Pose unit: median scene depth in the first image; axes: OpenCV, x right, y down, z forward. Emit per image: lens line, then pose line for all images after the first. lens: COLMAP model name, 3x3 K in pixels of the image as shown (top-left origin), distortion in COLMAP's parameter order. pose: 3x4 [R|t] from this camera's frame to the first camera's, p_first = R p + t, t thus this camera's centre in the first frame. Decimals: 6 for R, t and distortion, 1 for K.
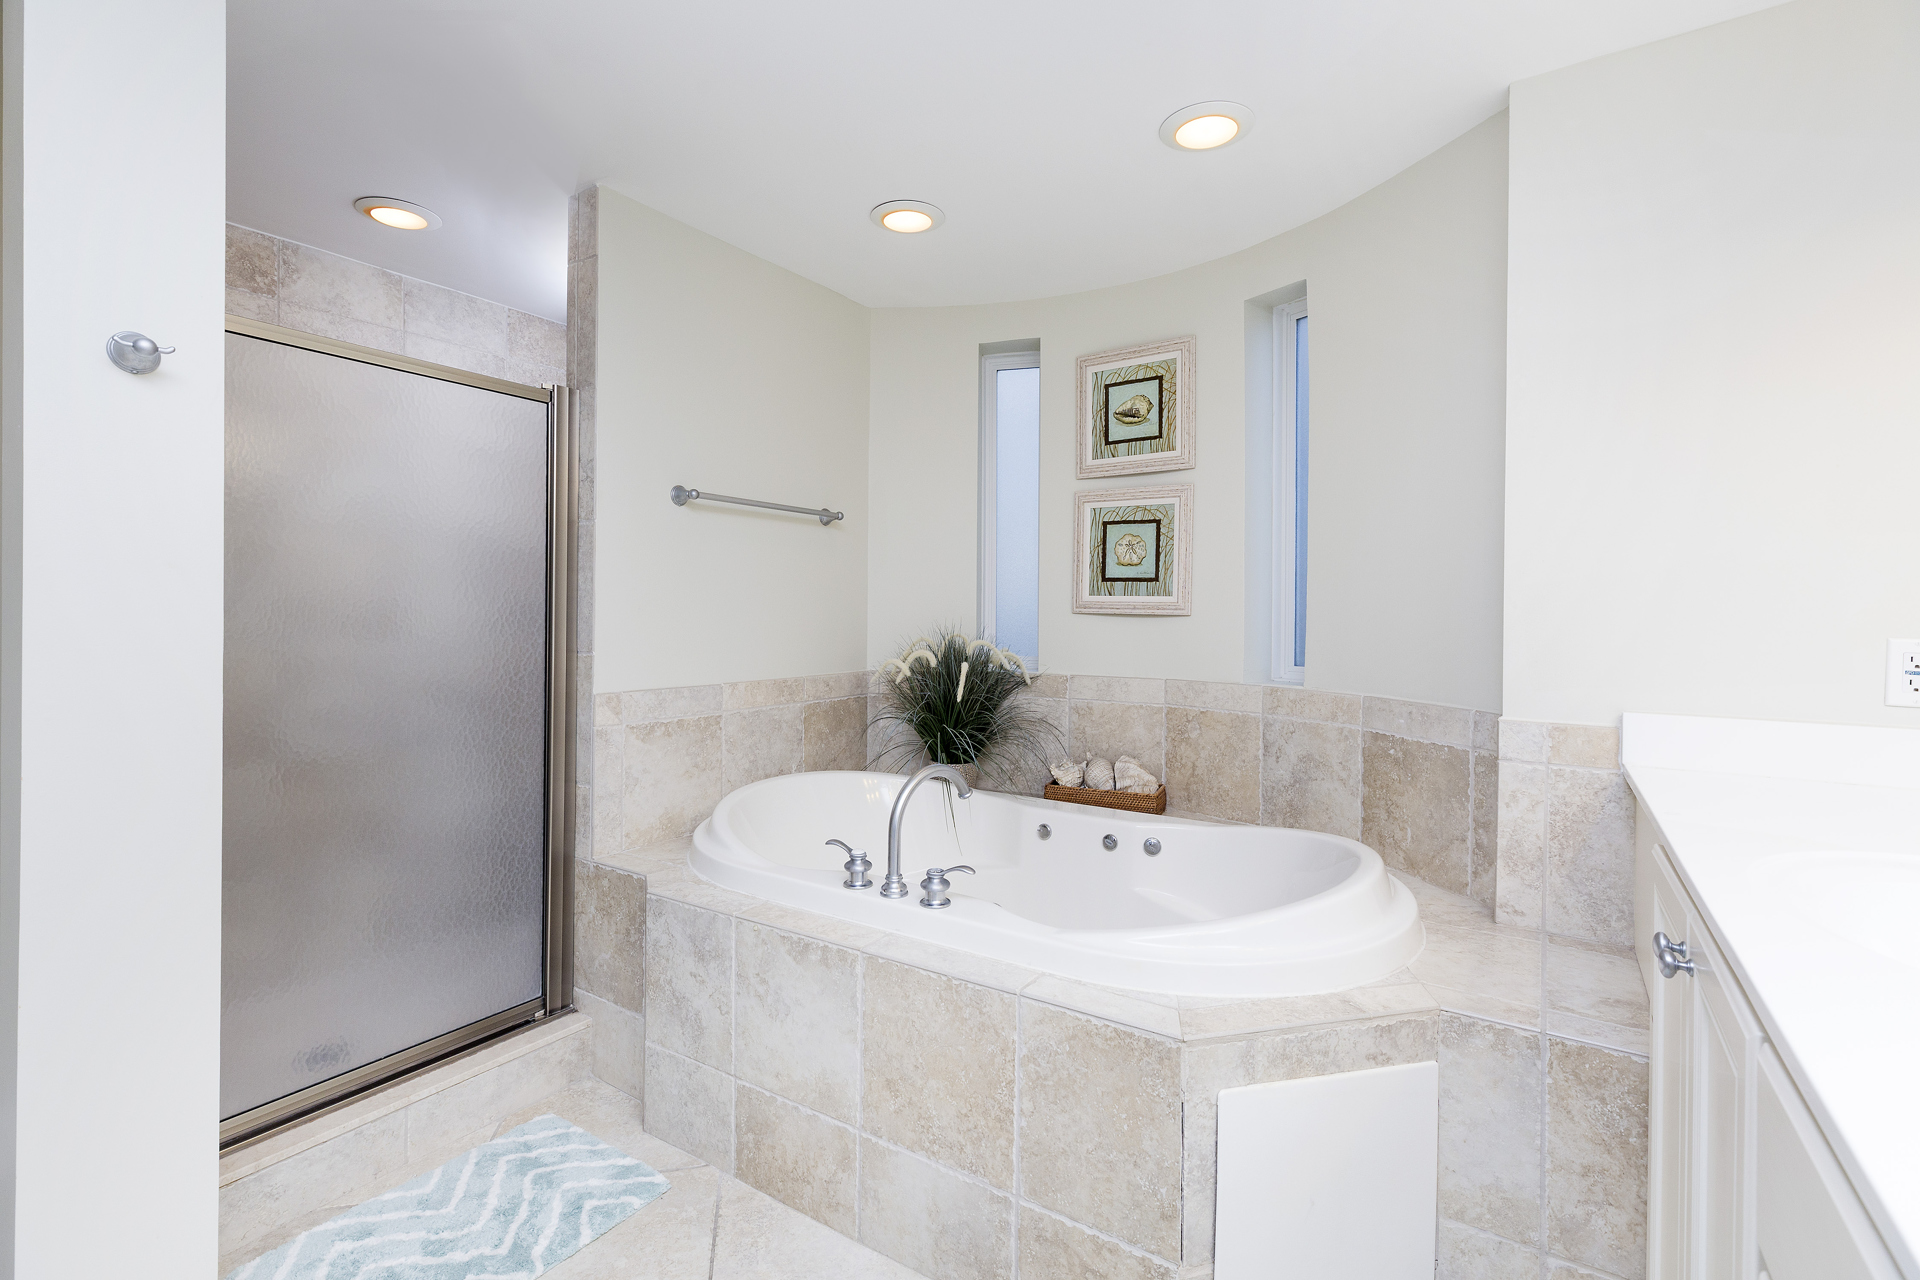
lens RADIAL K [[891.0, 0, 942.3], [0, 891.0, 618.2], [0, 0, 1]] dist [0.003334, 0.000523]
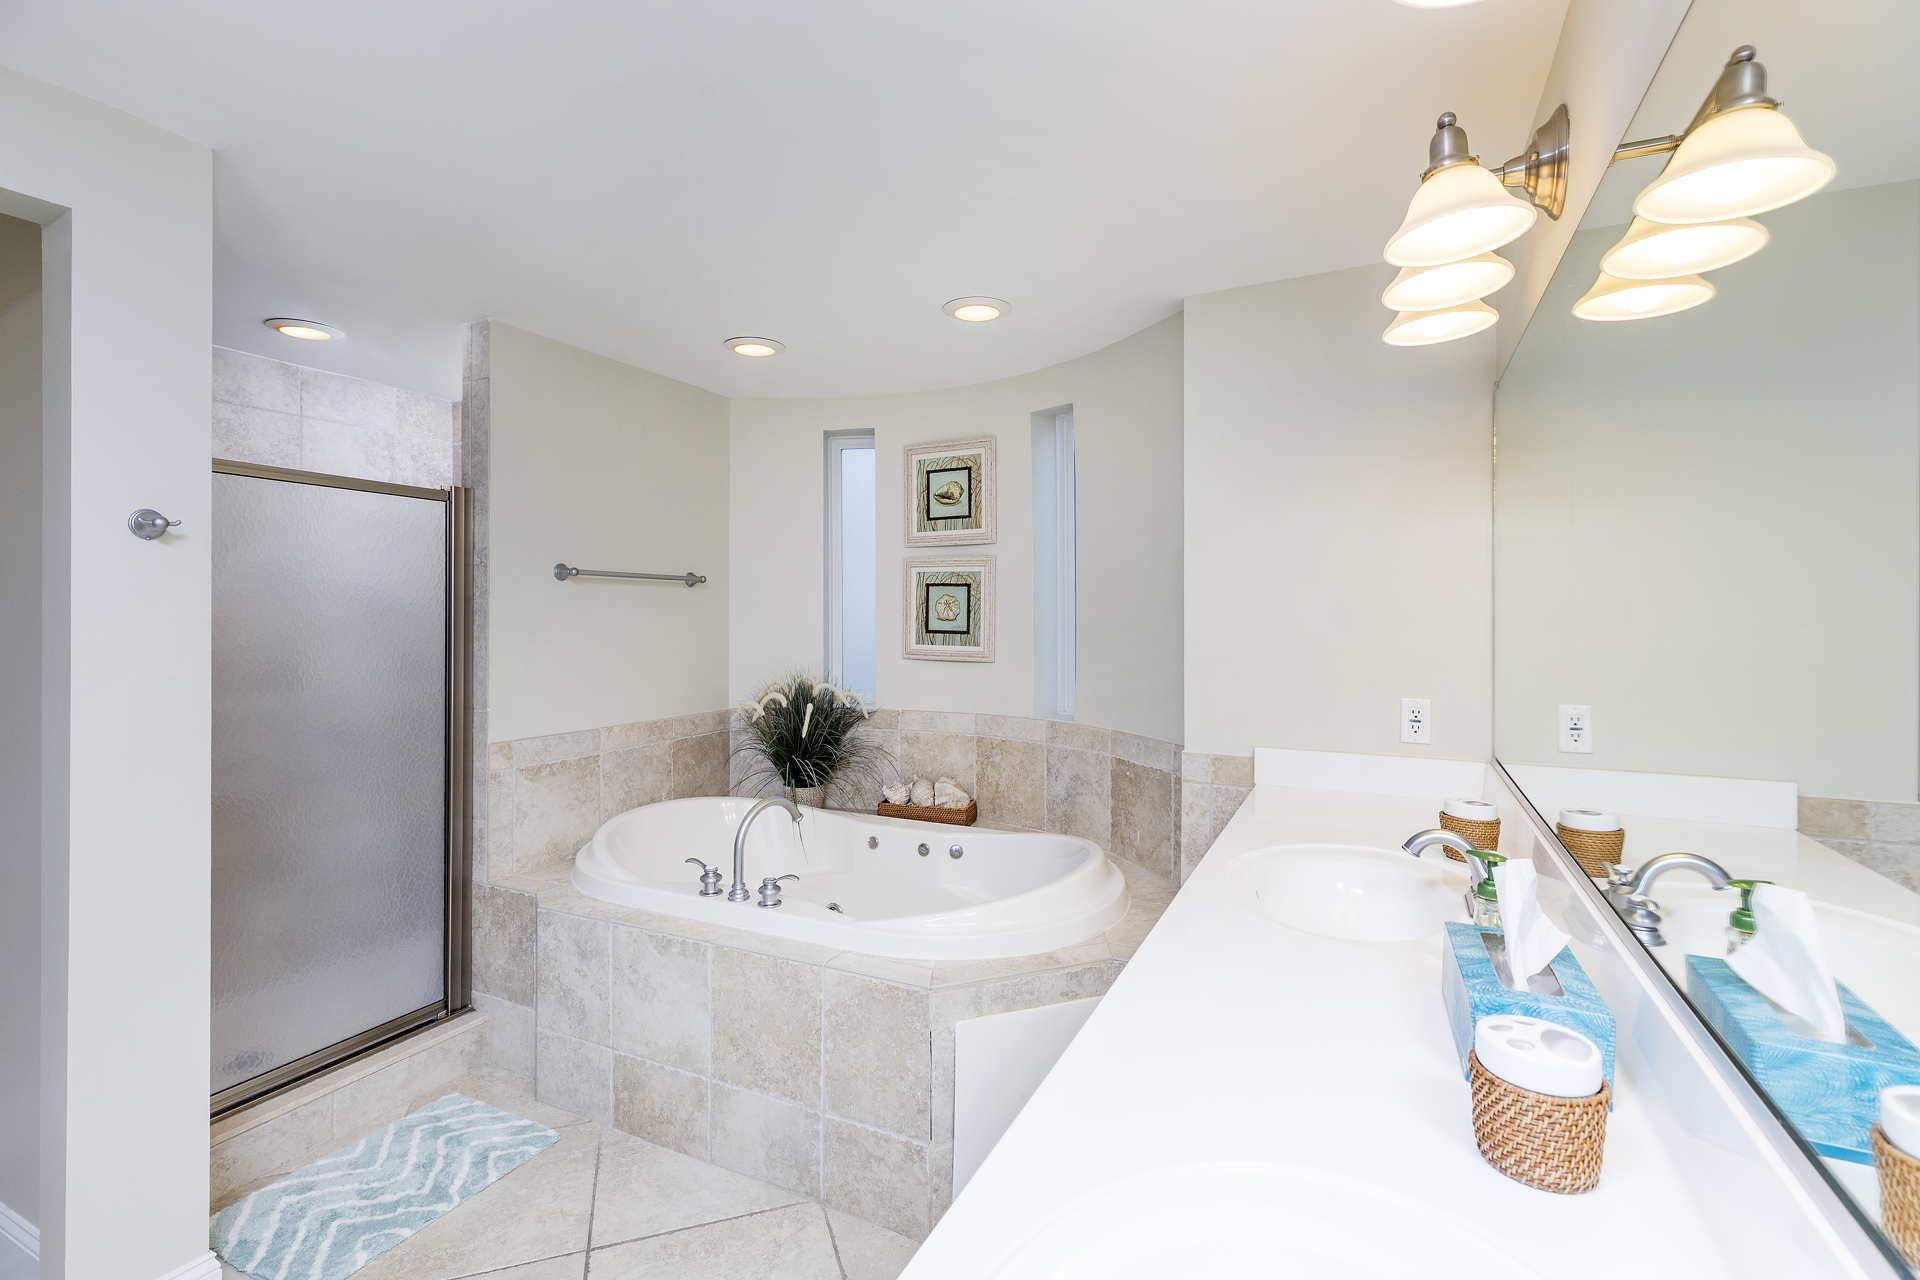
lens RADIAL K [[891.0, 0, 942.3], [0, 891.0, 618.2], [0, 0, 1]] dist [0.003334, 0.000523]
pose [[0.992024, -0.007384, 0.125833, 0.064794], [0.007705, 0.999968, -0.002065, -0.076960], [-0.125814, 0.003018, 0.992049, -0.267246]]
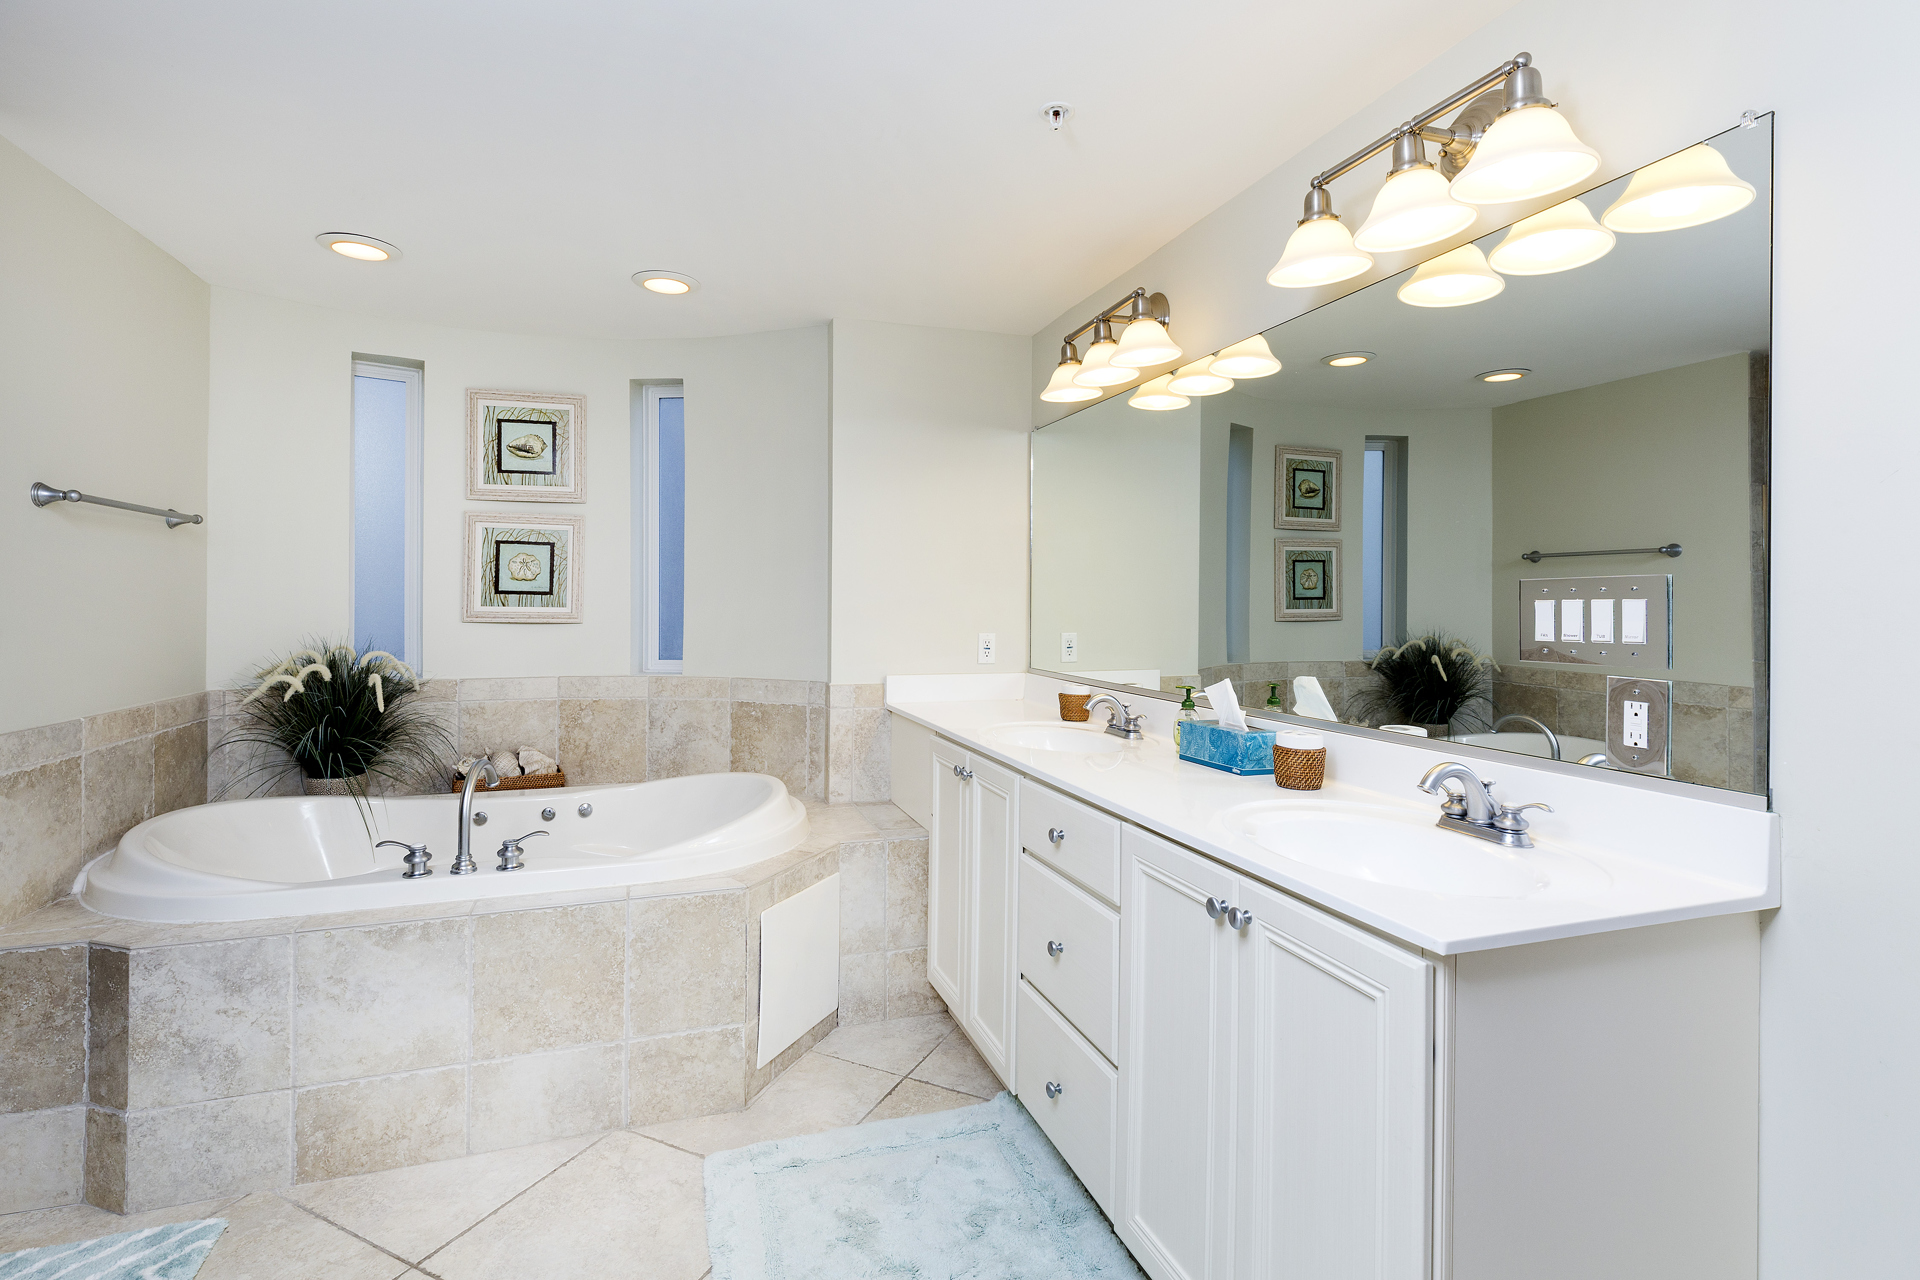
lens RADIAL K [[914.3, 0, 965.1], [0, 914.3, 604.0], [0, 0, 1]] dist [0.002310, 0.000115]
pose [[0.600803, -0.006259, 0.799373, -0.506376], [0.005349, 0.999978, 0.003810, -0.038666], [-0.799379, 0.001987, 0.600823, -0.216335]]
